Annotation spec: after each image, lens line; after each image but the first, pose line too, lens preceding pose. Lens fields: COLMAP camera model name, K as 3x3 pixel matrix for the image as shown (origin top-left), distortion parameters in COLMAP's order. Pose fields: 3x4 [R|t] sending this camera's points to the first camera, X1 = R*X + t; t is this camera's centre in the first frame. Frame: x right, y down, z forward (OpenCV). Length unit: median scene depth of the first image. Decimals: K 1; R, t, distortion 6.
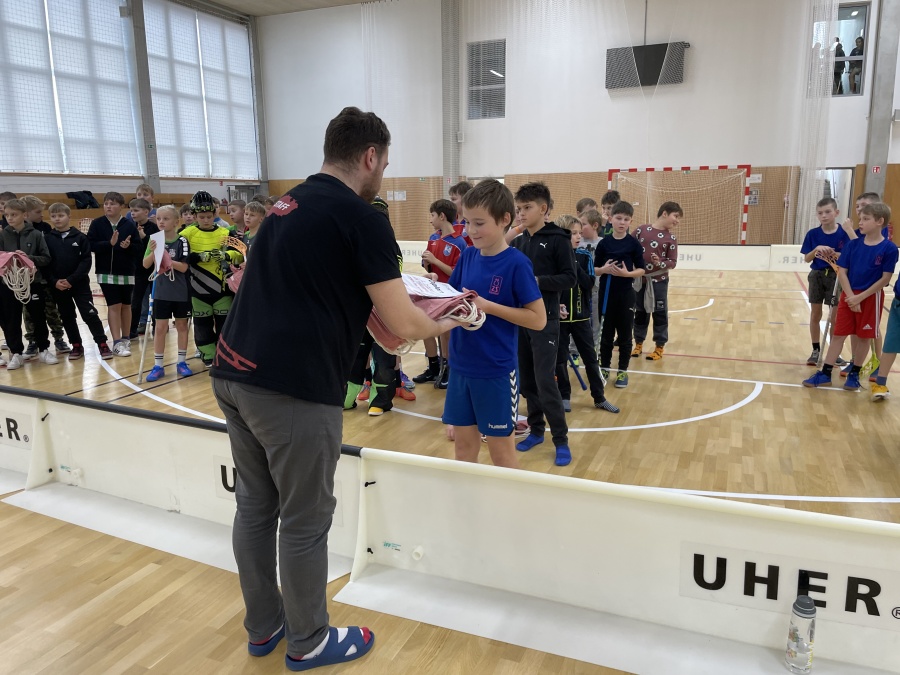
lens RADIAL K [[681.2, 0, 448.0], [0, 681.2, 333.6], [0, 0, 1]] dist [0.094275, -0.124596]
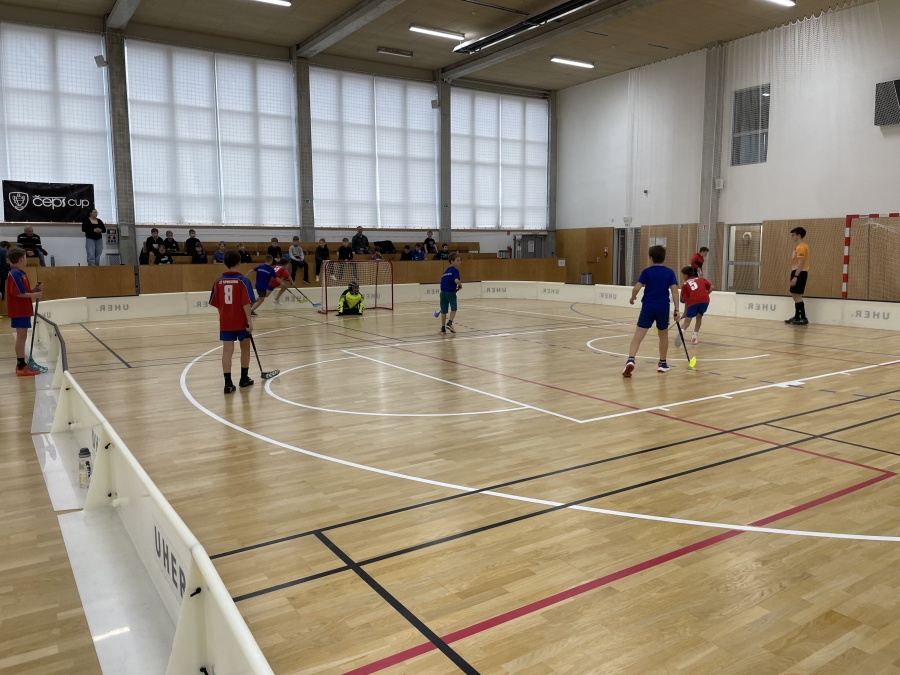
lens RADIAL K [[679.7, 0, 450.5], [0, 679.7, 321.3], [0, 0, 1]] dist [0.092147, -0.116248]
pose [[0.832315, 0.066828, -0.550259, 0.277235], [-0.111074, 0.992679, -0.047449, -0.001227], [0.543060, 0.100612, 0.833645, -0.015880]]
